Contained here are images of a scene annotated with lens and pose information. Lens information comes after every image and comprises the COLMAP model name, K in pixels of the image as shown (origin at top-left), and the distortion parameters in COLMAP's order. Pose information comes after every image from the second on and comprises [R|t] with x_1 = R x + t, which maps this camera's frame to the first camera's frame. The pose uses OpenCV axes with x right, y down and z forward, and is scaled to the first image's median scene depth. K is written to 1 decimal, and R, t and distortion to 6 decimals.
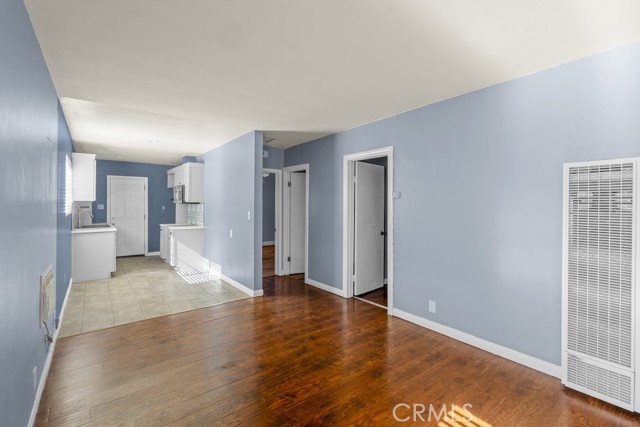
lens RADIAL K [[297.3, 0, 322.0], [0, 297.3, 207.7], [0, 0, 1]] dist [0.006003, -0.000021]
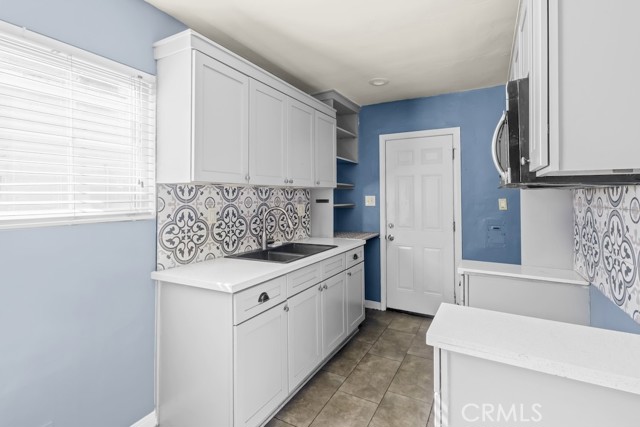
lens RADIAL K [[310.5, 0, 317.7], [0, 310.5, 191.4], [0, 0, 1]] dist [0.009951, -0.000493]
pose [[0.391272, -0.023300, -0.919980, -0.336728], [-0.003633, 0.999633, -0.026863, -0.004526], [0.920268, 0.013853, 0.391043, 0.800113]]
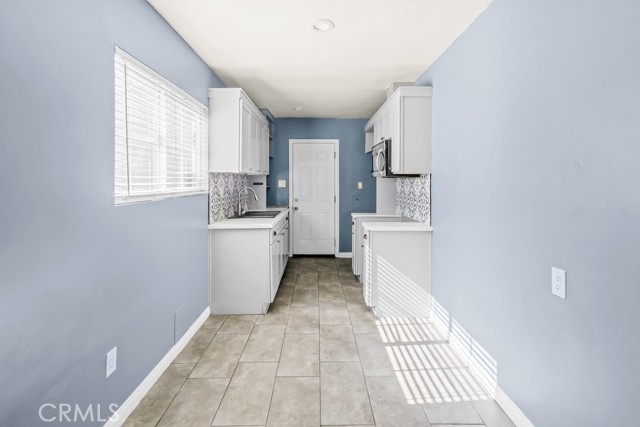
lens RADIAL K [[312.9, 0, 320.5], [0, 312.9, 182.1], [0, 0, 1]] dist [0.002591, 0.000160]
pose [[0.797026, -0.004367, -0.603929, -0.237228], [-0.000986, 0.999963, -0.008532, -0.000295], [0.603944, 0.007395, 0.796993, 0.506682]]
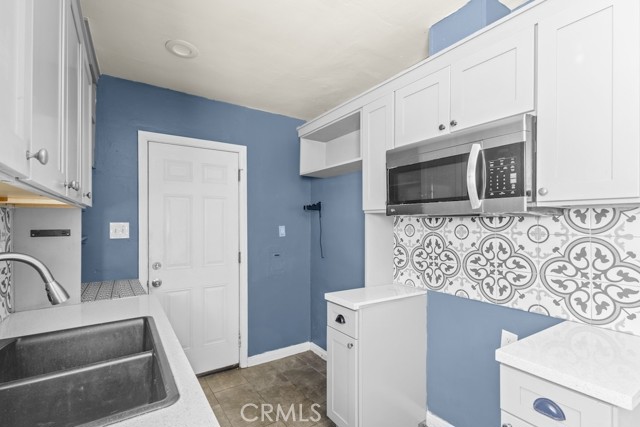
lens RADIAL K [[302.5, 0, 321.5], [0, 302.5, 221.6], [0, 0, 1]] dist [0.001374, 0.000026]
pose [[0.997383, -0.008772, -0.071766, -0.565786], [0.007765, 0.999868, -0.014287, -0.006368], [0.071882, 0.013692, 0.997319, 0.778204]]
